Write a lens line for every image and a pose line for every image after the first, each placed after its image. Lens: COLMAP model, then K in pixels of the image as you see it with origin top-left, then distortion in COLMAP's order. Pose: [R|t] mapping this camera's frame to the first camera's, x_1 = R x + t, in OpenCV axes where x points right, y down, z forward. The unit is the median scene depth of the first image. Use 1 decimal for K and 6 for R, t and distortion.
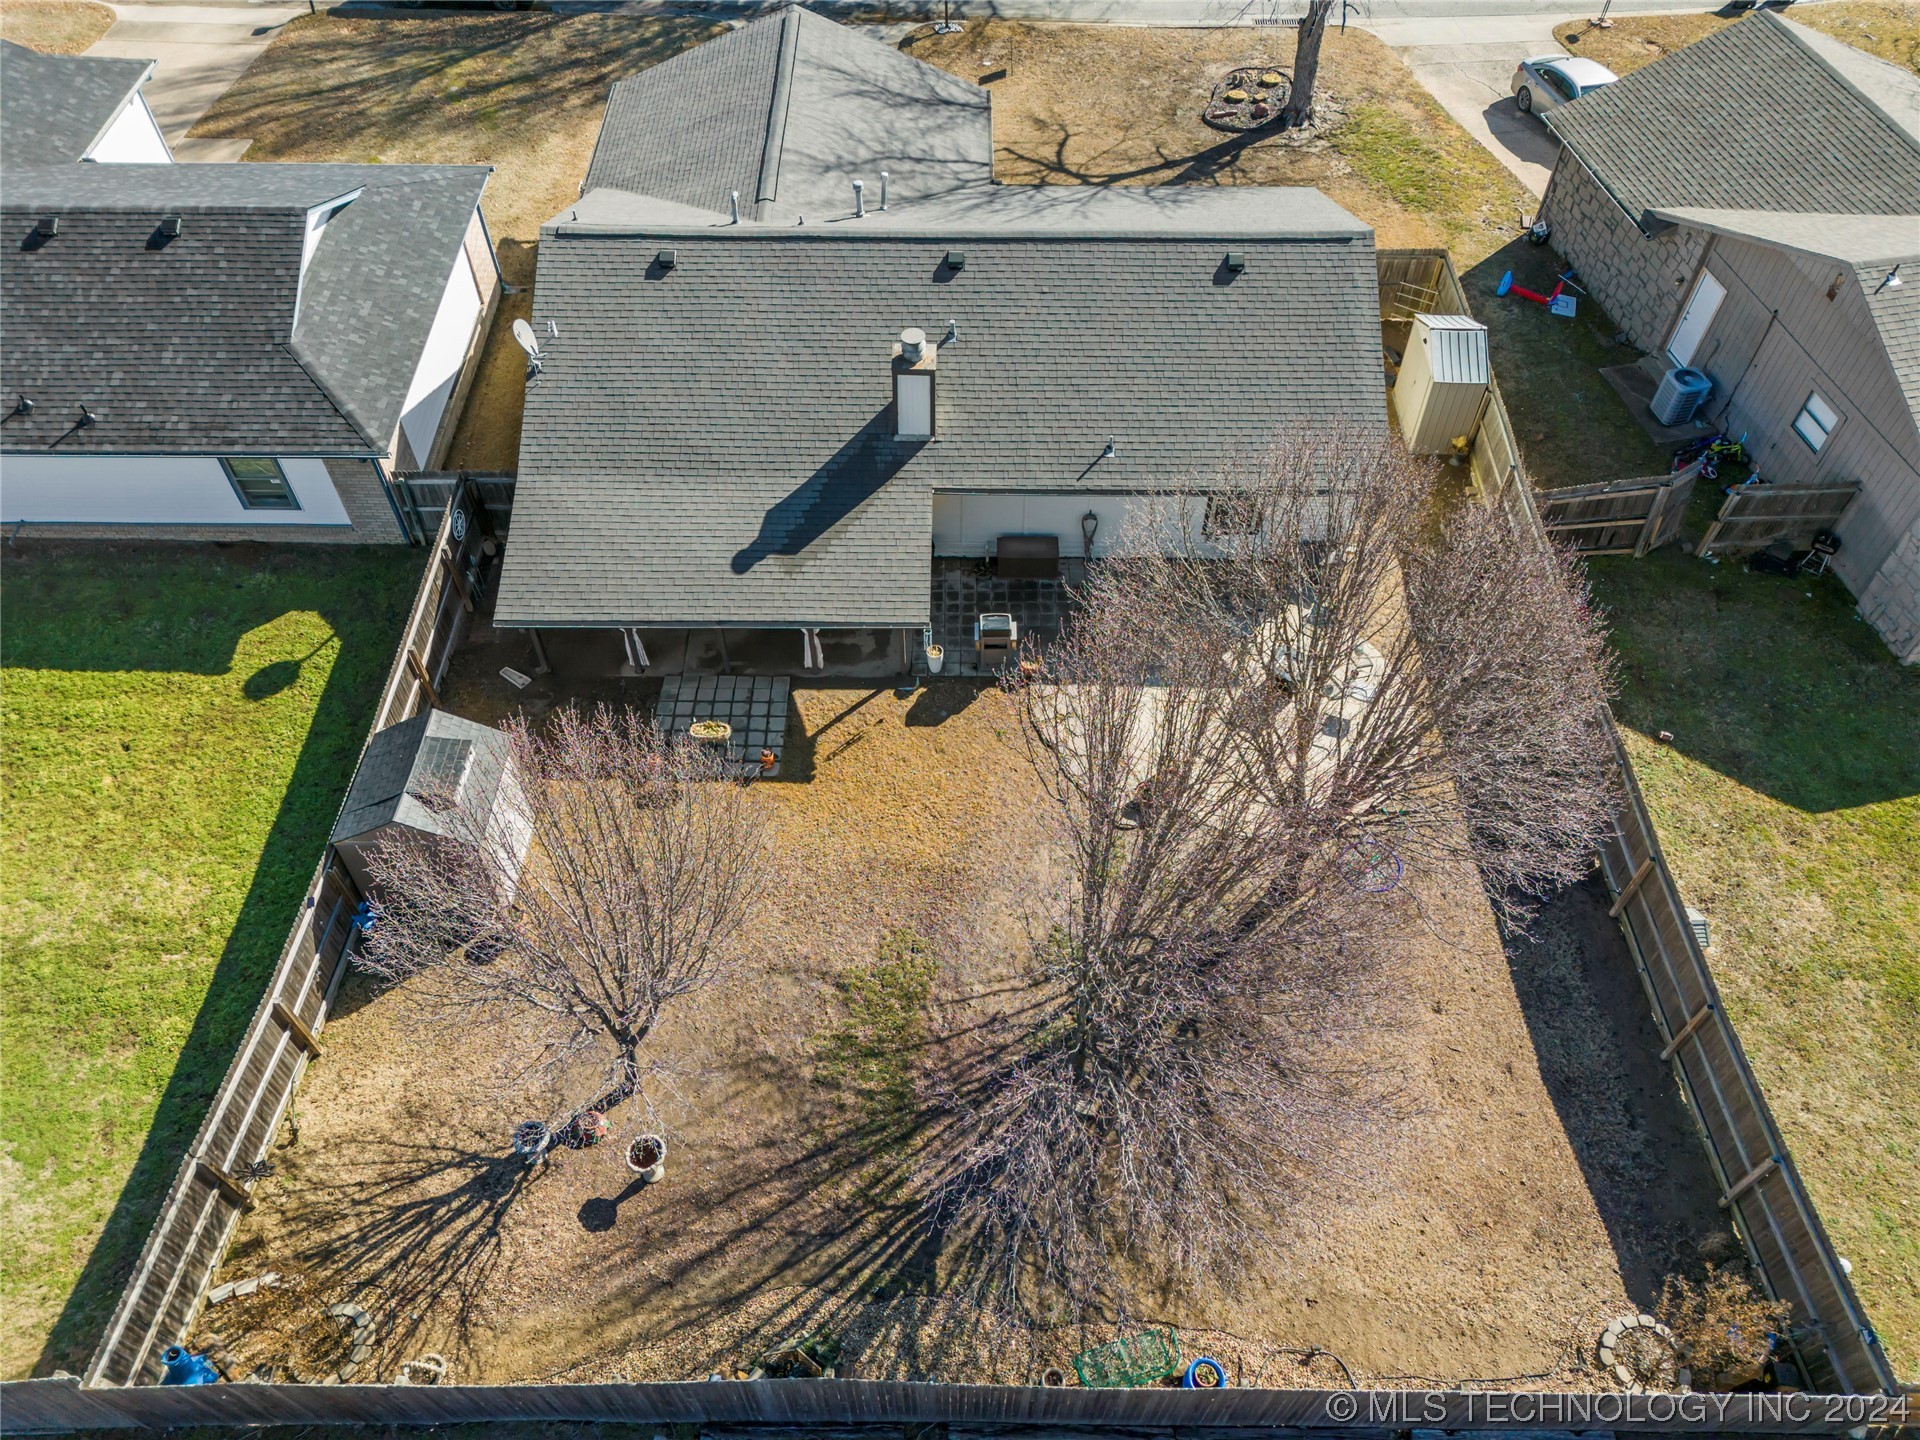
lens RADIAL K [[1409.1, 0, 960.0], [0, 1409.1, 720.0], [0, 0, 1]] dist [0.069810, -0.056284]
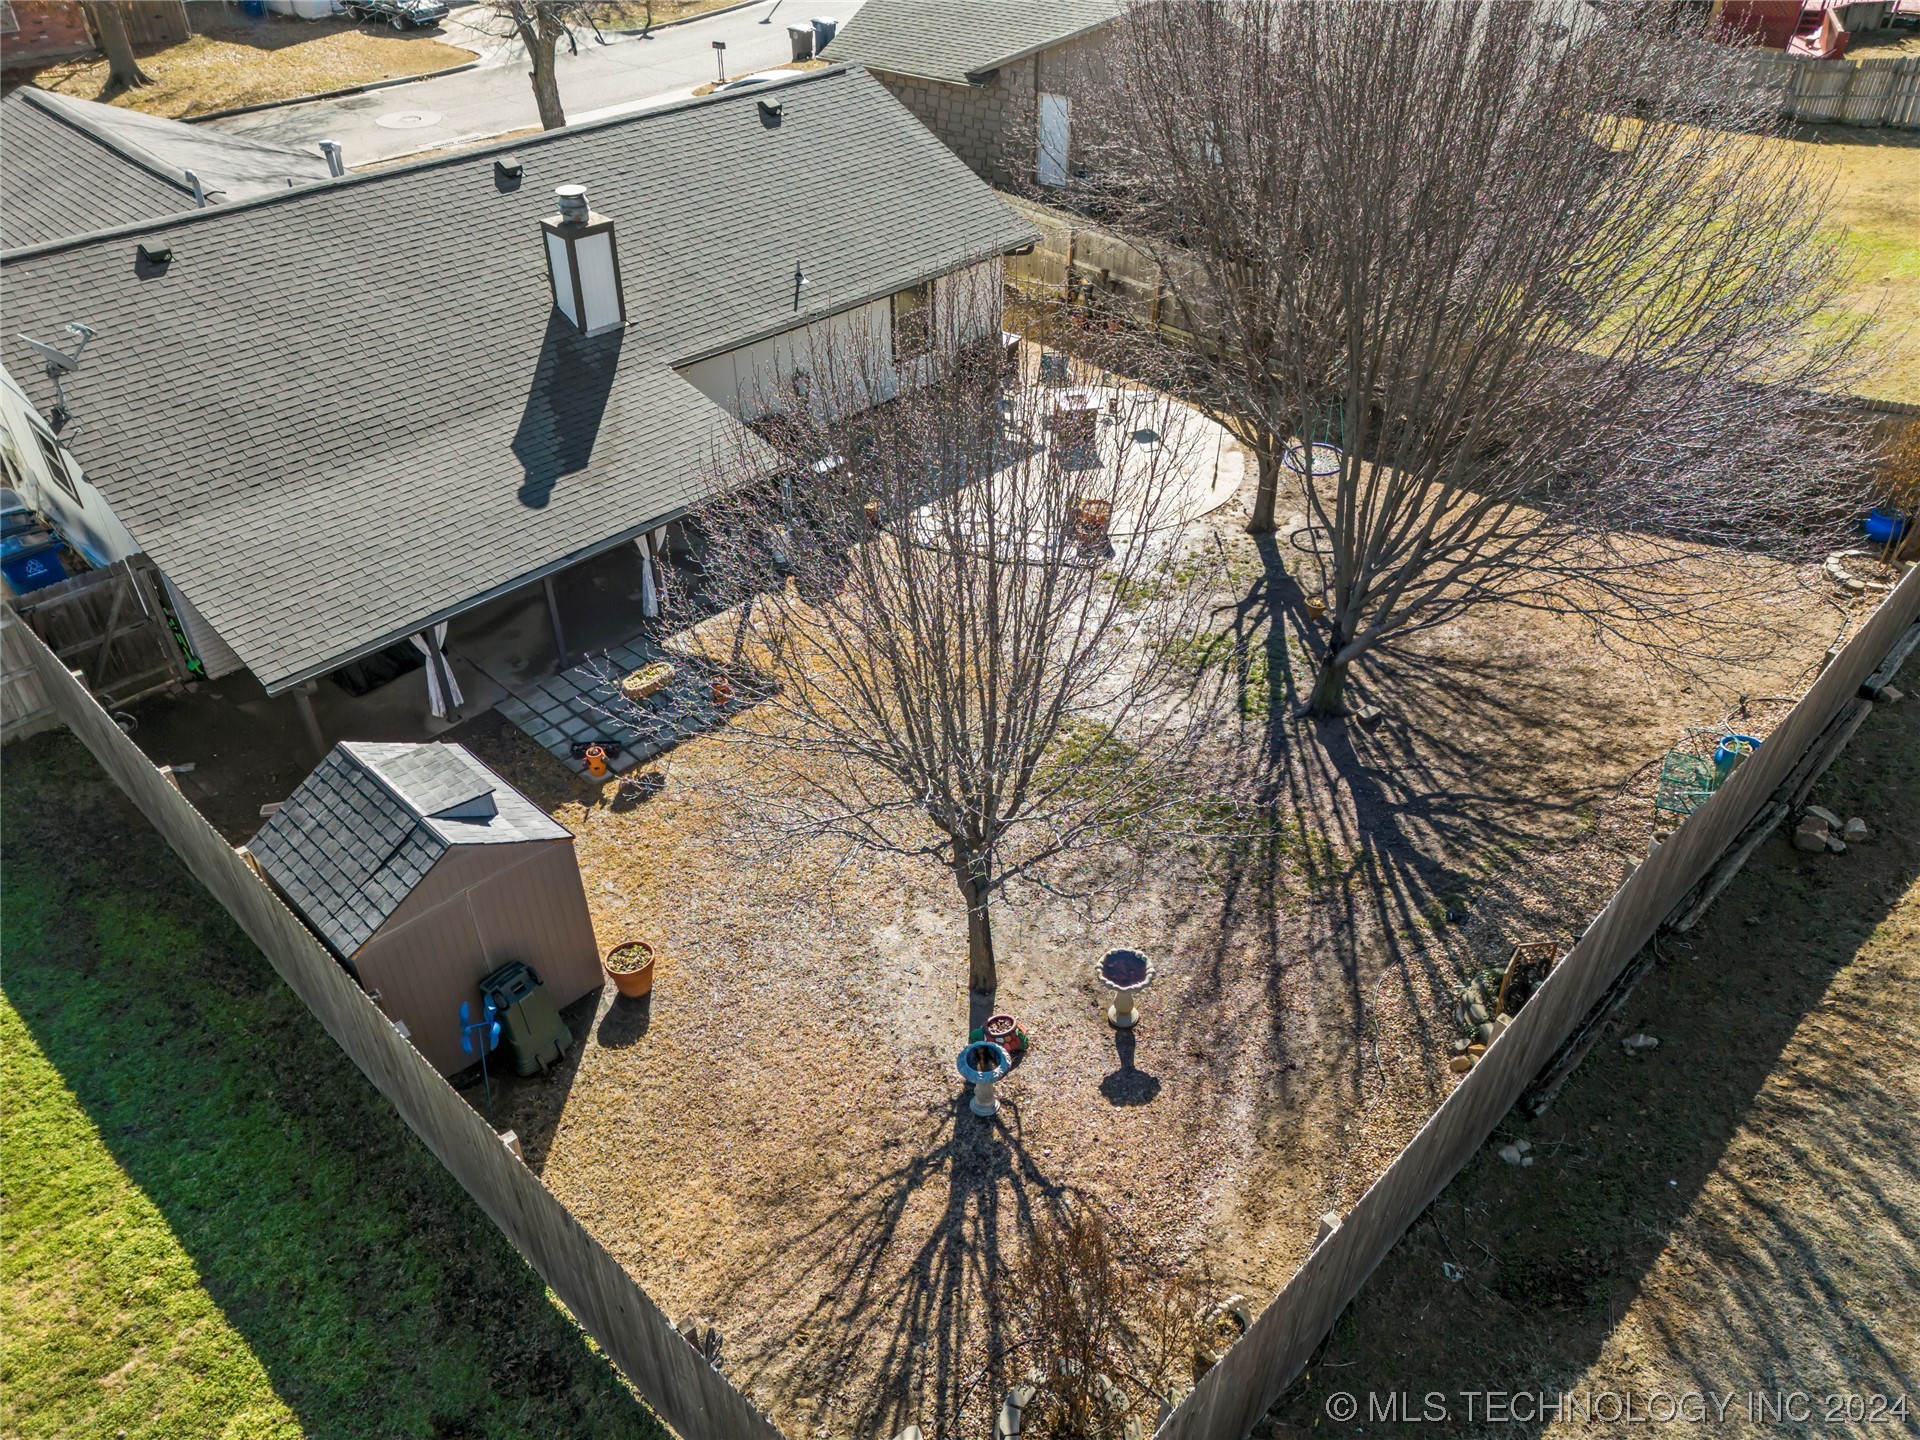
lens RADIAL K [[1409.1, 0, 960.0], [0, 1409.1, 720.0], [0, 0, 1]] dist [0.069810, -0.056284]
pose [[0.696141, -0.437278, 0.569365, -0.613565], [0.560883, 0.826314, -0.051153, 0.192402], [-0.448106, 0.354956, 0.820492, 0.422848]]
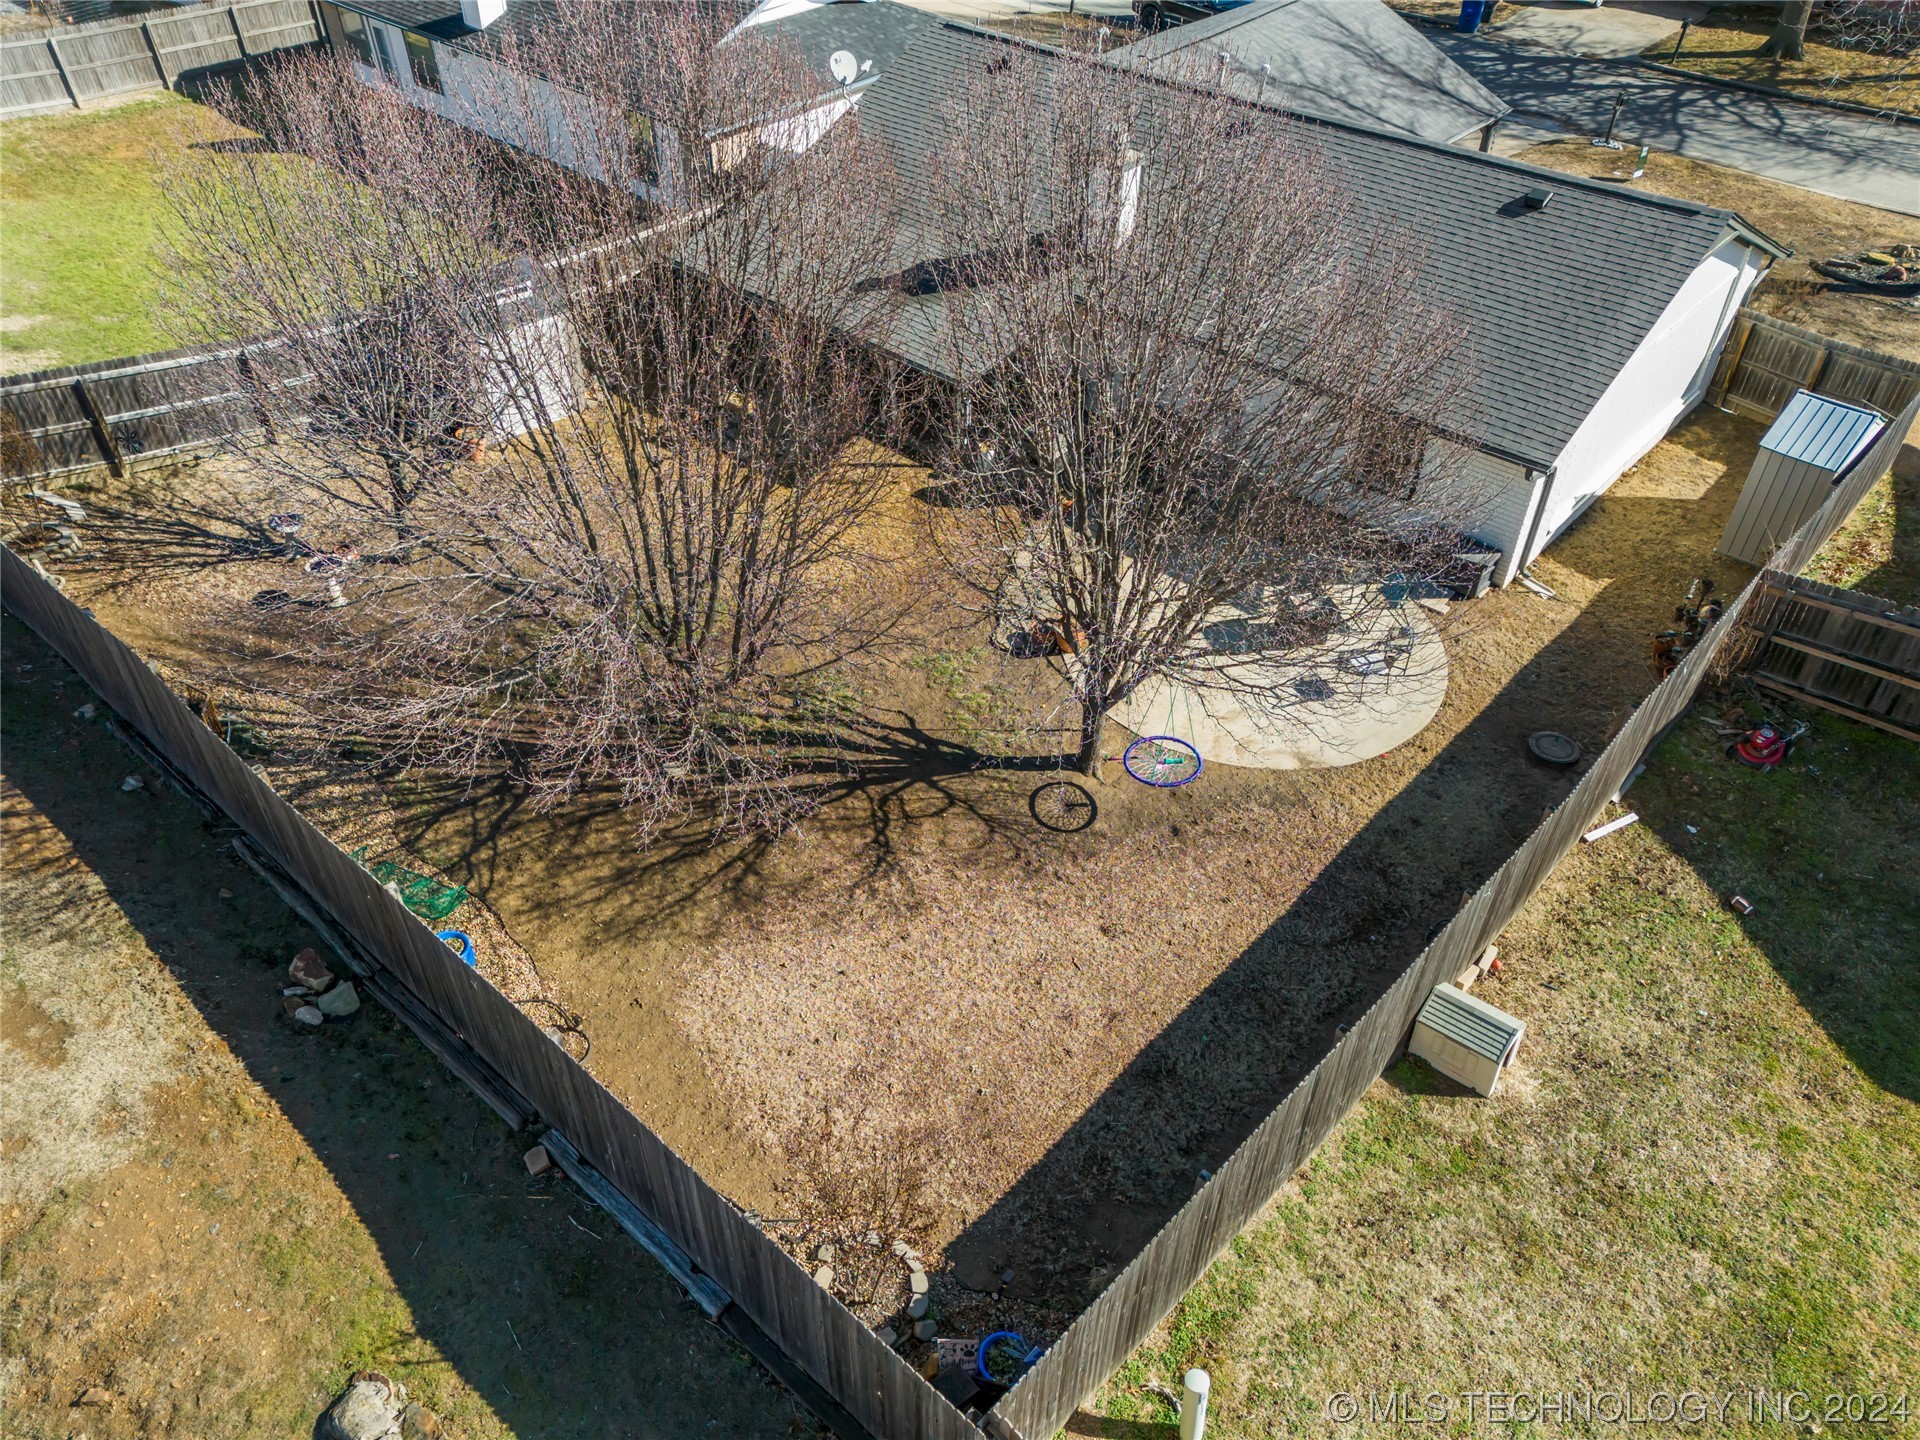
lens RADIAL K [[1409.1, 0, 960.0], [0, 1409.1, 720.0], [0, 0, 1]] dist [0.069810, -0.056284]
pose [[0.748446, 0.430307, -0.504643, 0.683602], [-0.523030, 0.850834, -0.050215, 0.211342], [0.407760, 0.301527, 0.861866, 0.333620]]
